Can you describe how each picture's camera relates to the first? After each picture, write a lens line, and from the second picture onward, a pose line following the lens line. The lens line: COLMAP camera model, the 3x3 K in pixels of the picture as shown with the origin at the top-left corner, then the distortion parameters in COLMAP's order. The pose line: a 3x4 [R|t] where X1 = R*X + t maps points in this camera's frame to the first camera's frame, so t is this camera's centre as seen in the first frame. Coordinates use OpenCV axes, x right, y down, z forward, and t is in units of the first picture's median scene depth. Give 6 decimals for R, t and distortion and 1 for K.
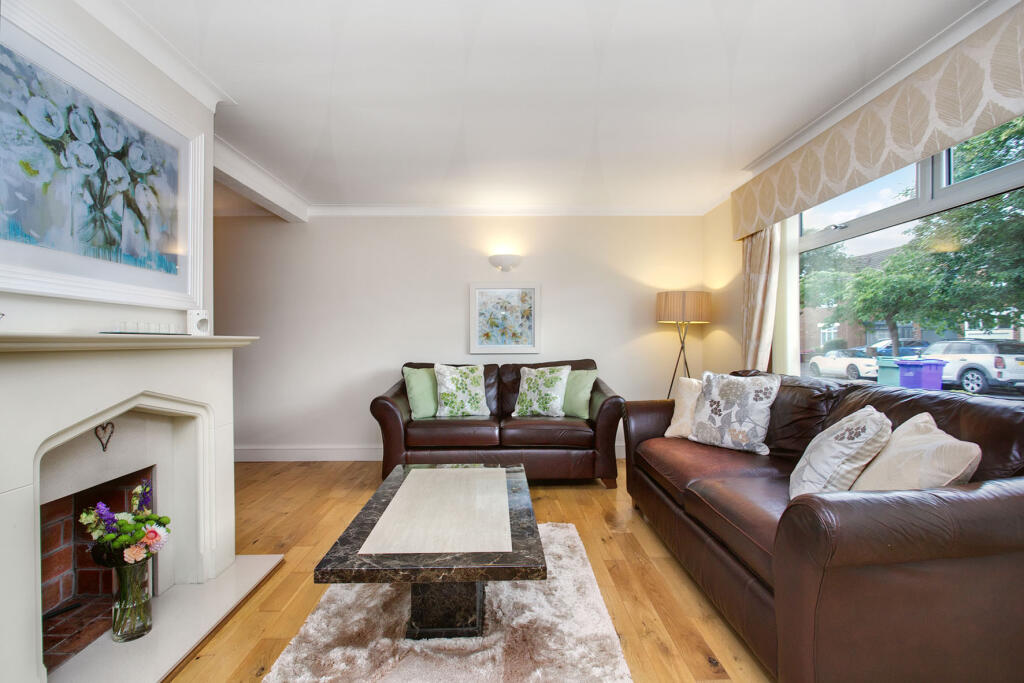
lens RADIAL K [[489.9, 0, 509.5], [0, 489.9, 345.2], [0, 0, 1]] dist [-0.010076, 0.002621]
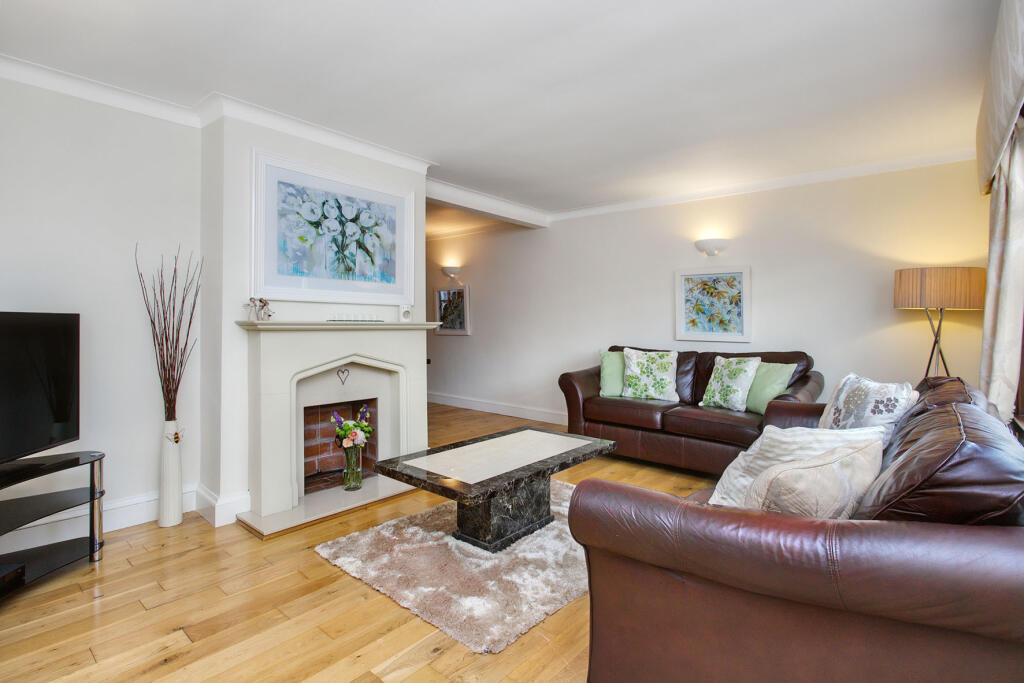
lens RADIAL K [[489.9, 0, 508.0], [0, 489.9, 332.0], [0, 0, 1]] dist [-0.010076, 0.002621]
pose [[0.748572, 0.028613, -0.662435, 0.703694], [-0.021160, 0.999590, 0.019265, -0.023997], [0.662715, -0.000404, 0.748871, 0.029524]]
